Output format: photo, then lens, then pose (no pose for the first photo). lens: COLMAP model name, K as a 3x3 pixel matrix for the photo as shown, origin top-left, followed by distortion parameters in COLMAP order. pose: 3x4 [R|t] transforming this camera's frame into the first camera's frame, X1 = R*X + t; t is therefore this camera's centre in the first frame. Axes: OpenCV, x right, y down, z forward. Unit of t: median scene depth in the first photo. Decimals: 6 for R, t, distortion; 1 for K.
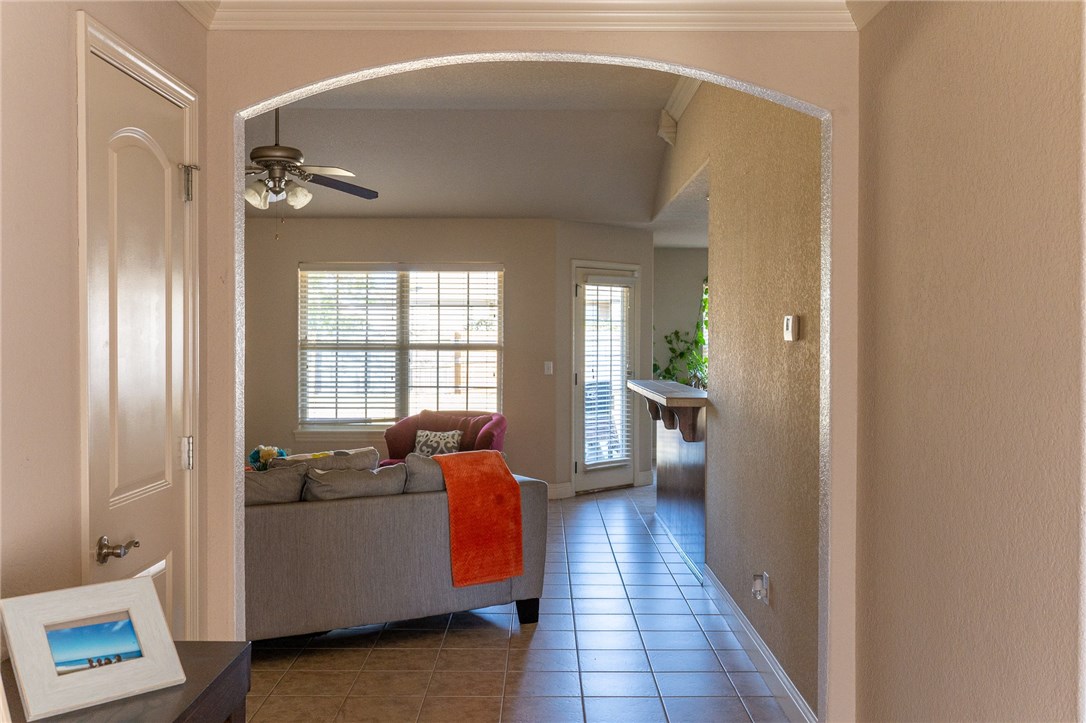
lens RADIAL K [[1073.7, 0, 545.0], [0, 1073.7, 360.8], [0, 0, 1]] dist [0.001907, 0.000000]
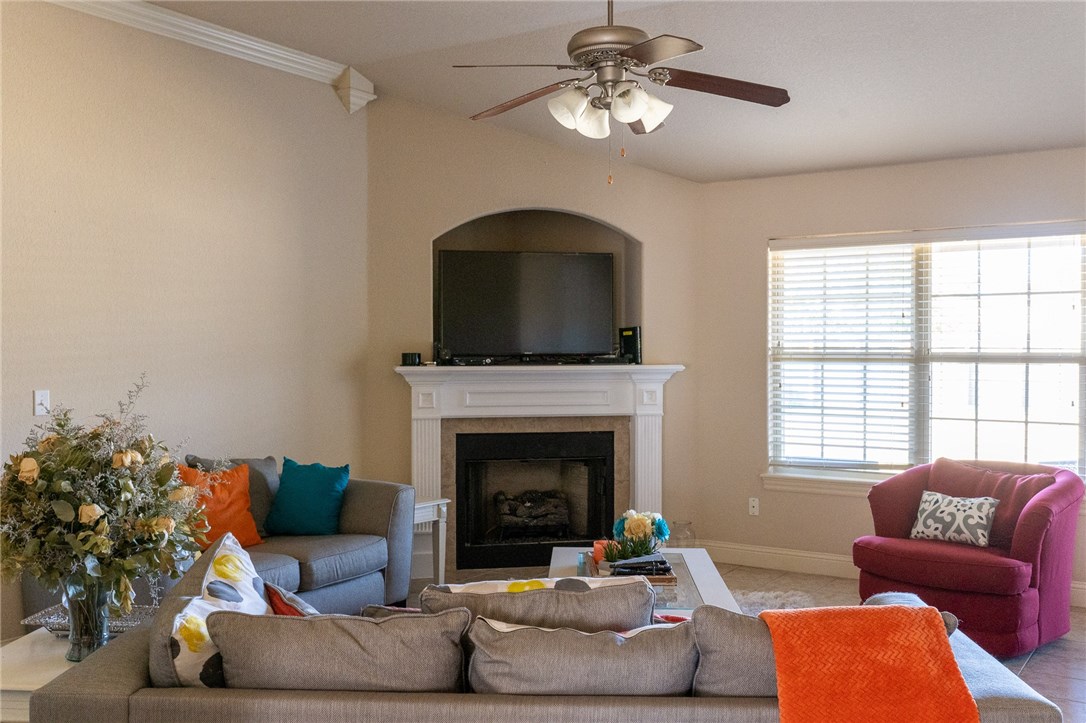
lens RADIAL K [[1073.7, 0, 533.5], [0, 1073.7, 354.9], [0, 0, 1]] dist [0.001907, 0.000000]
pose [[0.835087, 0.001782, -0.550116, 0.033097], [-0.008144, 0.999925, -0.009123, -0.006757], [0.550058, 0.012099, 0.835039, 0.319612]]
